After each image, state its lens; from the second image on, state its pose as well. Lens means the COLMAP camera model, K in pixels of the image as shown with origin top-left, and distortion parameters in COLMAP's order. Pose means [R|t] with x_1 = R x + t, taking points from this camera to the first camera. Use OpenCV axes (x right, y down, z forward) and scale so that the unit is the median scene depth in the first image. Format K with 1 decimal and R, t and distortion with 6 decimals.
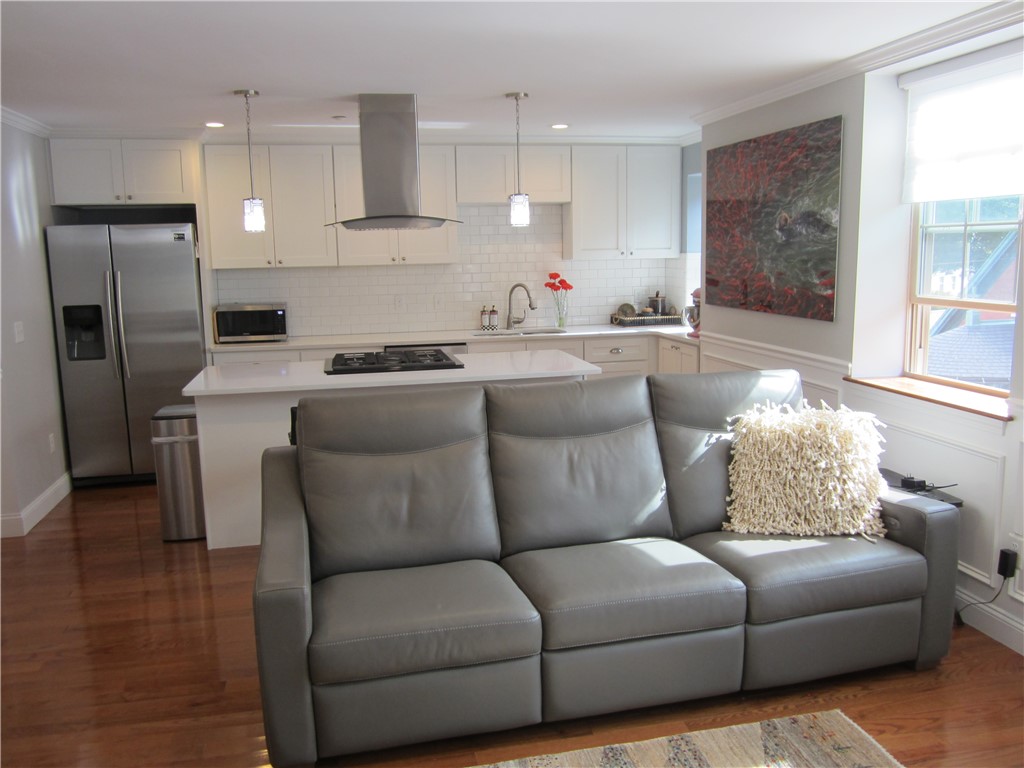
lens RADIAL K [[830.3, 0, 512.0], [0, 830.3, 384.0], [0, 0, 1]] dist [-0.057593, 0.014647]
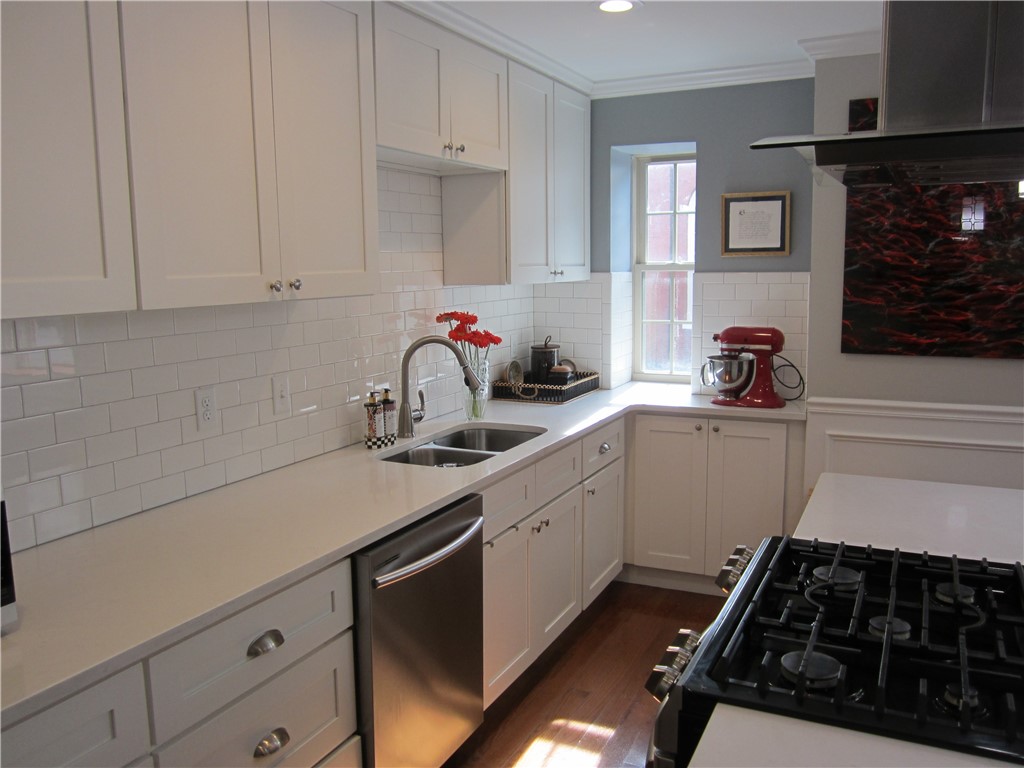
lens RADIAL K [[839.9, 0, 512.0], [0, 839.9, 384.0], [0, 0, 1]] dist [-0.041749, 0.007961]
pose [[0.621834, -0.099813, 0.776762, -0.349440], [0.126177, 0.991656, 0.026417, -0.106647], [-0.772918, 0.081583, 0.629240, 0.704328]]
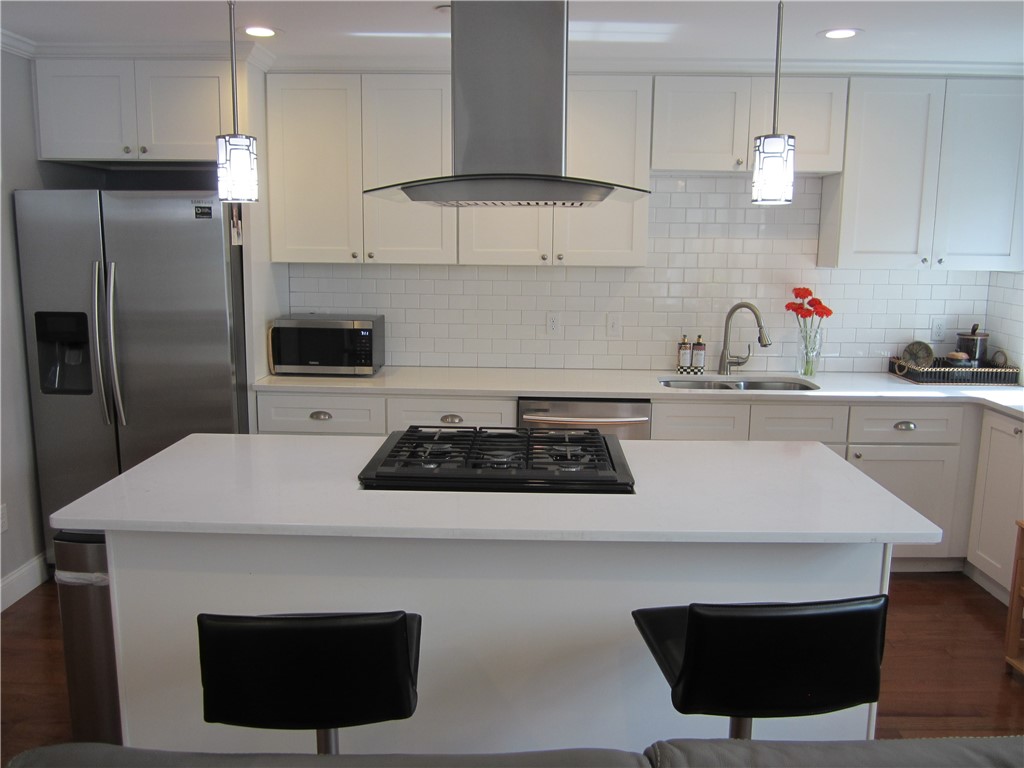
lens RADIAL K [[839.9, 0, 512.0], [0, 839.9, 384.0], [0, 0, 1]] dist [-0.041749, 0.007961]
pose [[0.971186, 0.068370, -0.228303, -0.013444], [-0.066091, 0.997658, 0.017624, -0.062762], [0.228973, -0.002028, 0.973431, 0.364956]]
